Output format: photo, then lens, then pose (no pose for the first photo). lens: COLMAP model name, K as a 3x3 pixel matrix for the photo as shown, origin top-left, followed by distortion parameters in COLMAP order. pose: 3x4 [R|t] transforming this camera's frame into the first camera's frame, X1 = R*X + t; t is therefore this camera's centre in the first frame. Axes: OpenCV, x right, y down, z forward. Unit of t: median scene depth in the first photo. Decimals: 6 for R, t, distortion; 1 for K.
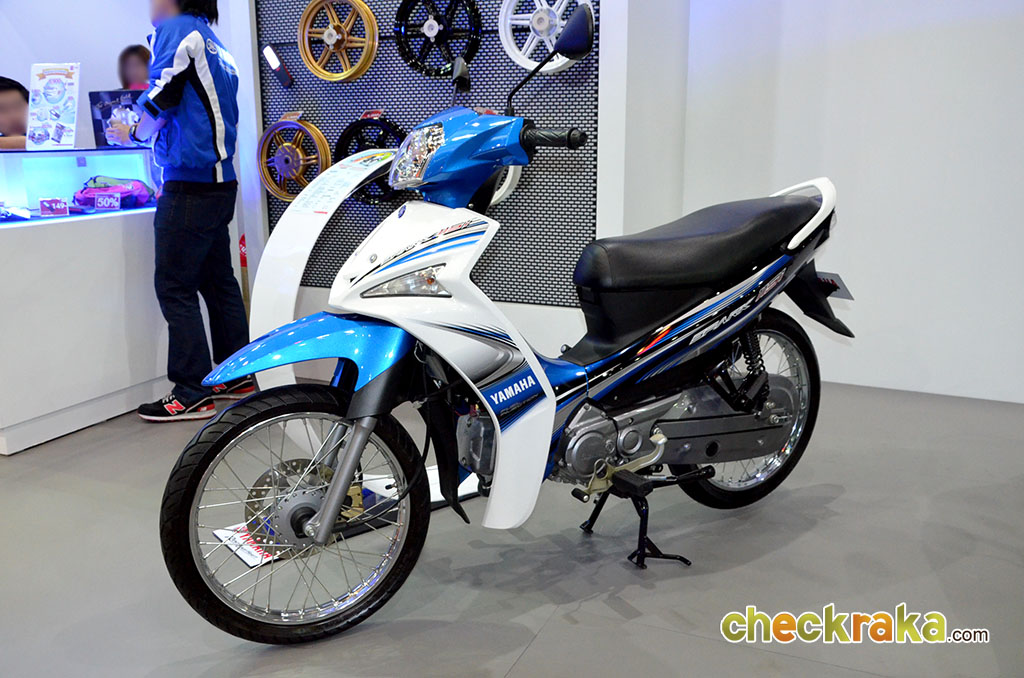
lens RADIAL K [[924.2, 0, 512.0], [0, 924.2, 339.0], [0, 0, 1]] dist [-0.116984, -0.000476]
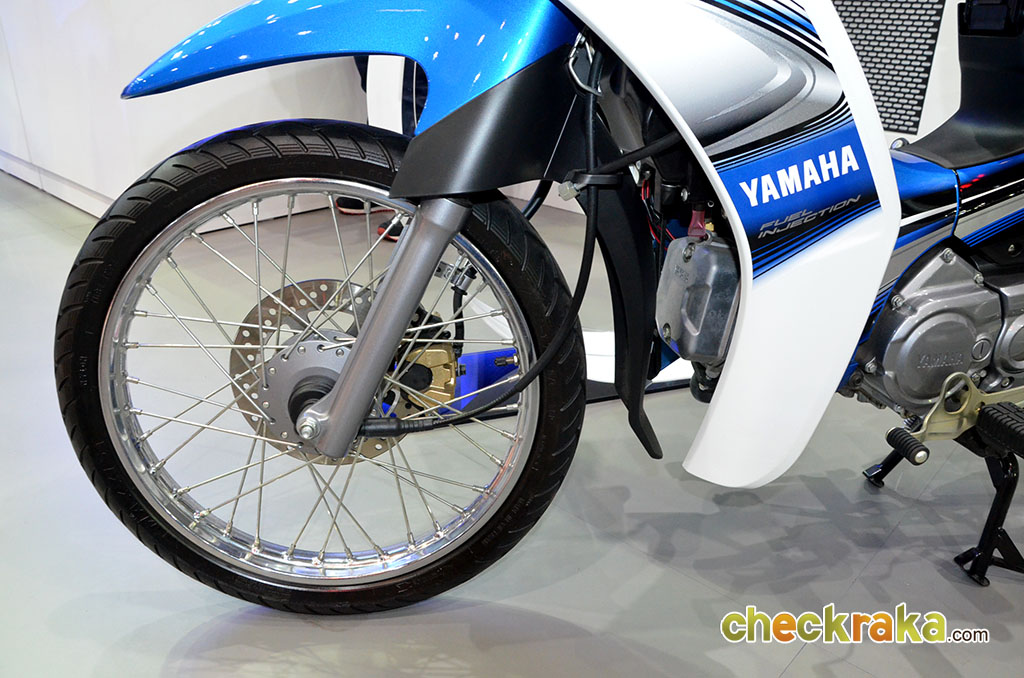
lens RADIAL K [[793.1, 0, 512.0], [0, 793.1, 339.0], [0, 0, 1]] dist [-0.175633, 0.137617]
pose [[0.943793, 0.156000, -0.291409, -0.007366], [-0.105277, 0.977579, 0.182364, 0.069111], [0.313324, -0.141435, 0.939055, 0.581884]]
